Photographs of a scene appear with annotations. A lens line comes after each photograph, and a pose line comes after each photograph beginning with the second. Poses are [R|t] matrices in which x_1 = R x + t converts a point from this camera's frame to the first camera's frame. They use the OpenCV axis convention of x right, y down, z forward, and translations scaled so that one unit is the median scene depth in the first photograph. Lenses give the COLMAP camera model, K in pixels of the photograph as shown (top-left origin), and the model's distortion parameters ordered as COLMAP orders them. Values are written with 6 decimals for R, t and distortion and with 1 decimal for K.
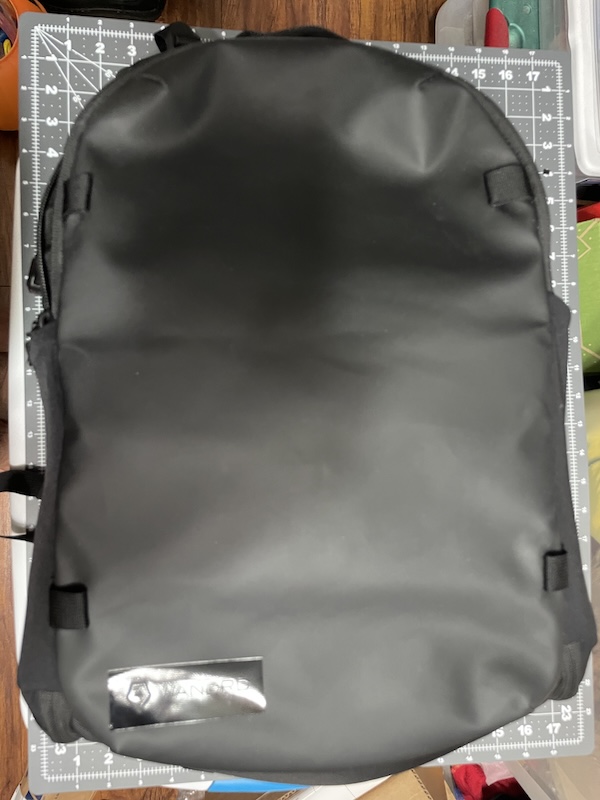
lens RADIAL K [[606.4, 0, 300.9], [0, 606.4, 399.3], [0, 0, 1]] dist [0.001163, -0.014190]
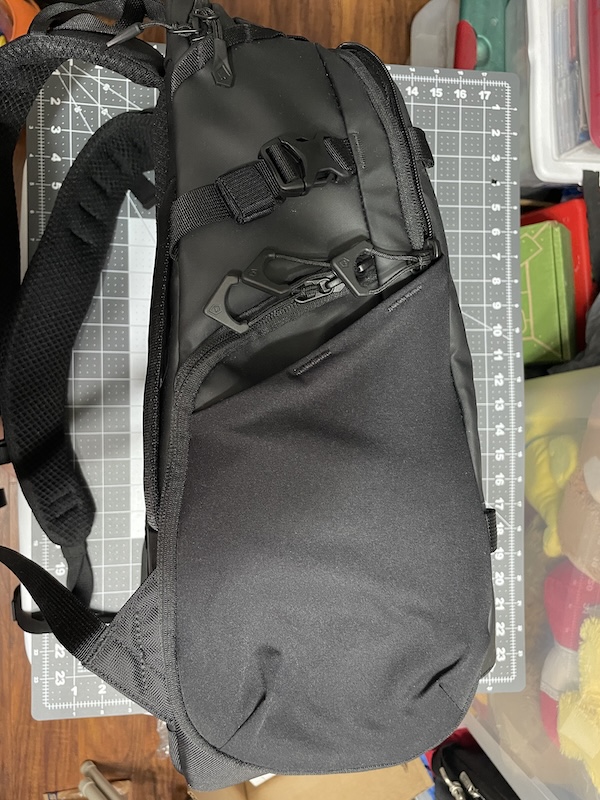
lens RADIAL K [[606.4, 0, 299.2], [0, 606.4, 400.9], [0, 0, 1]] dist [0.001163, -0.014190]
pose [[0.999626, 0.012645, 0.024234, 0.018998], [-0.013117, 0.999725, 0.019439, 0.016776], [-0.023981, -0.019750, 0.999517, -0.129797]]
